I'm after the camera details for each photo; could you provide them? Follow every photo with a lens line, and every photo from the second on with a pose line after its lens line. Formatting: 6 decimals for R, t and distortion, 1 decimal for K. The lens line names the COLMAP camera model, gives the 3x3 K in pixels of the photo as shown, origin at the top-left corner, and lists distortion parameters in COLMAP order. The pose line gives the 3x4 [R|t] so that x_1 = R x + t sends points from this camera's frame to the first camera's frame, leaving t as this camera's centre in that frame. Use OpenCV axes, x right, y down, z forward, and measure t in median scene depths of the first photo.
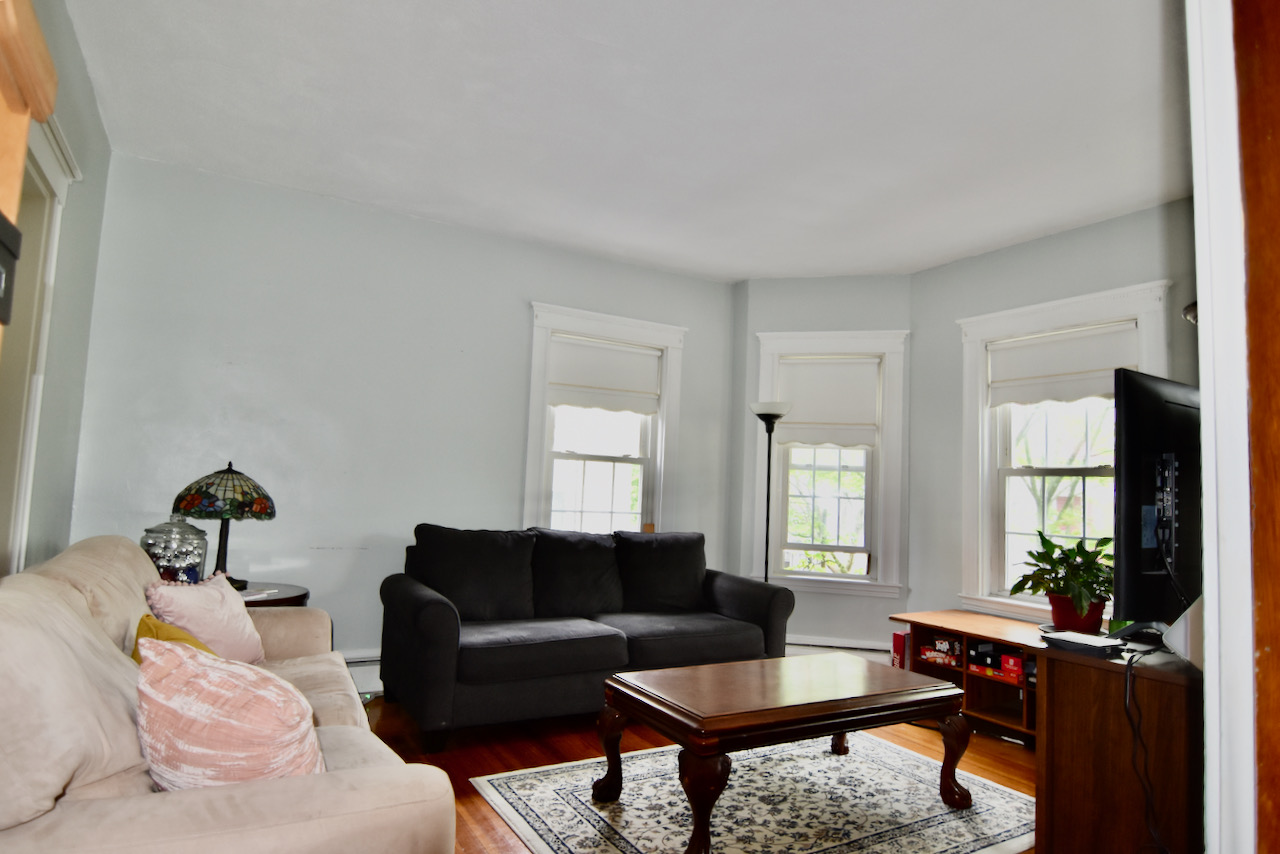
lens RADIAL K [[745.8, 0, 640.0], [0, 745.8, 427.0], [0, 0, 1]] dist [-0.000143, 0.000016]
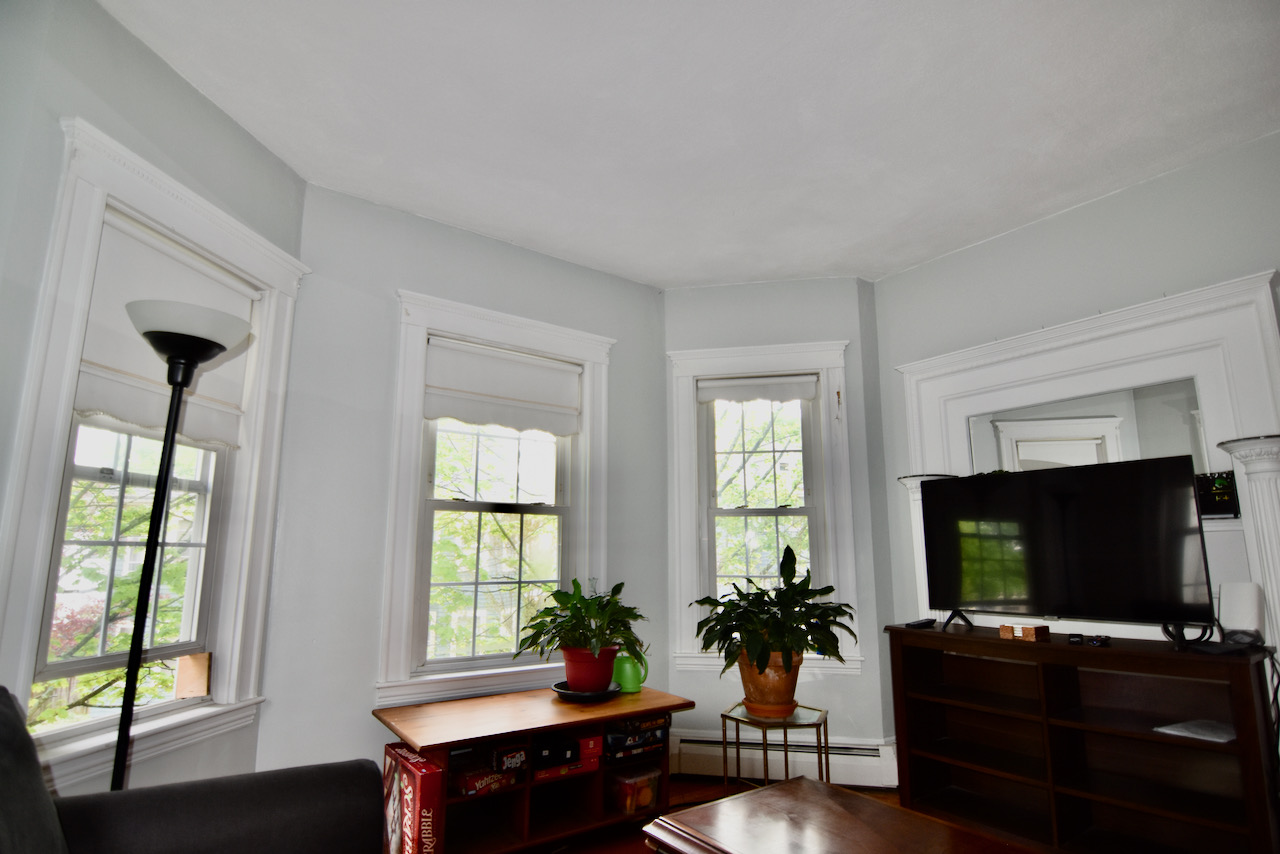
lens RADIAL K [[672.7, 0, 640.0], [0, 672.7, 427.0], [0, 0, 1]] dist [-0.032817, -0.000121]
pose [[-0.099940, 0.141295, 0.984910, -0.323870], [-0.088071, 0.984724, -0.150205, 0.097653], [-0.991088, -0.101753, -0.085970, 1.263382]]
